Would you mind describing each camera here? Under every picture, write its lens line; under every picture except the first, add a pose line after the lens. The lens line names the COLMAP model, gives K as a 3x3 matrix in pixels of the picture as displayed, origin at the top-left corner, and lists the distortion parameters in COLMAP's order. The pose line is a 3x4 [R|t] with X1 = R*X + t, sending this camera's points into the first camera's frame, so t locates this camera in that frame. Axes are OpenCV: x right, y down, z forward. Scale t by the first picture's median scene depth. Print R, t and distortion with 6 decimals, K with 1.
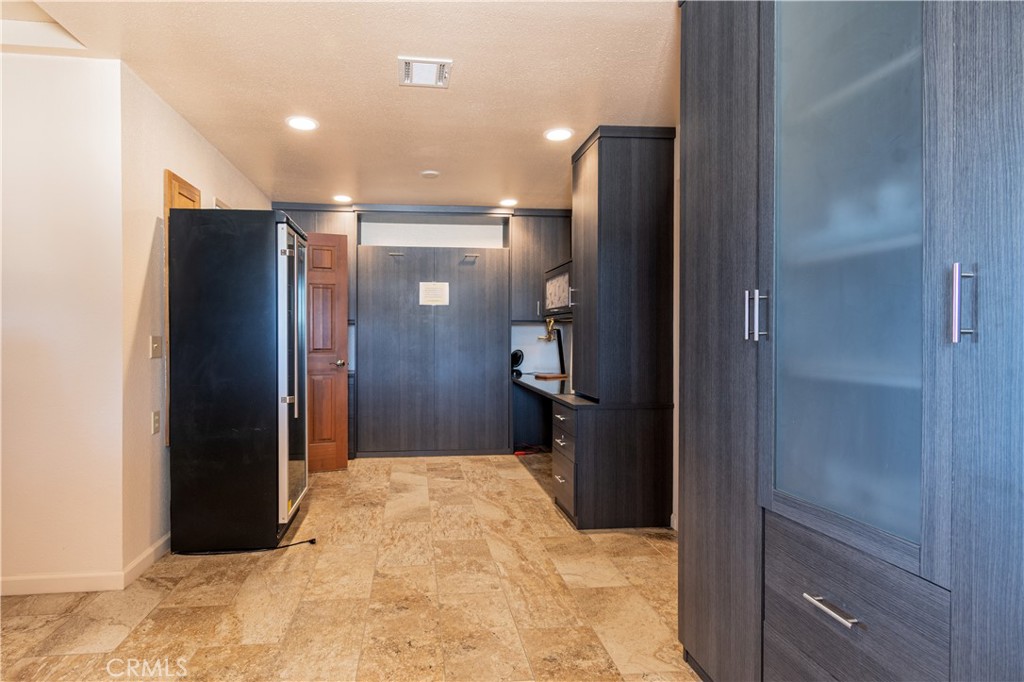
lens RADIAL K [[557.3, 0, 512.0], [0, 557.3, 341.0], [0, 0, 1]] dist [0.003883, -0.000165]
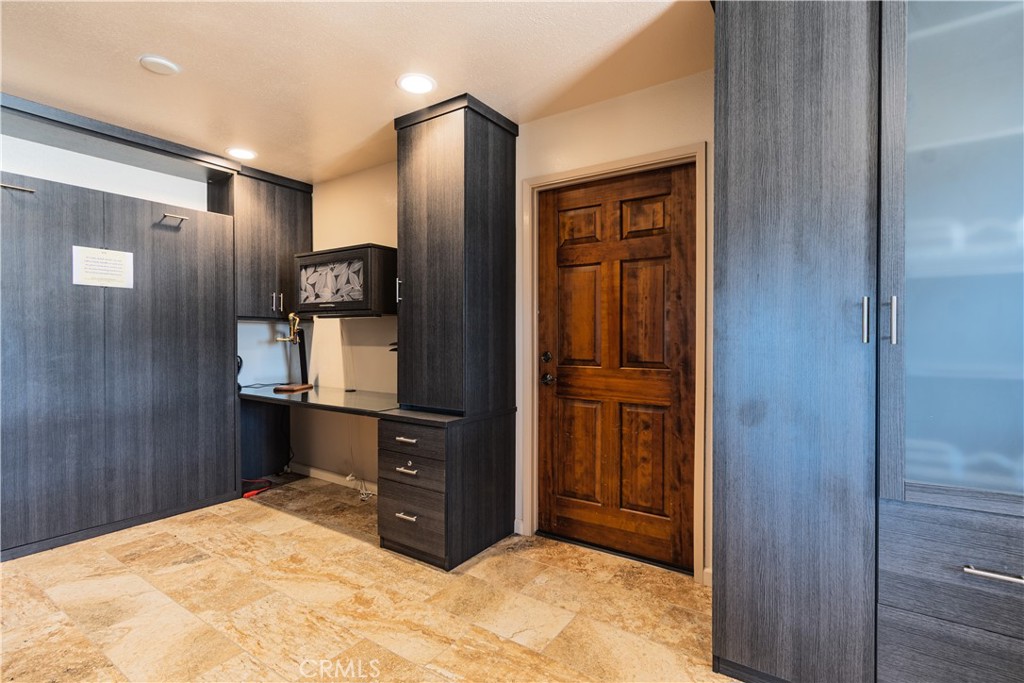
lens RADIAL K [[470.9, 0, 513.3], [0, 470.9, 344.5], [0, 0, 1]] dist [0.002886, -0.001123]
pose [[0.650465, -0.010753, 0.759460, -0.283323], [0.004626, 0.999937, 0.010196, -0.005205], [-0.759522, -0.003119, 0.650474, 0.383697]]
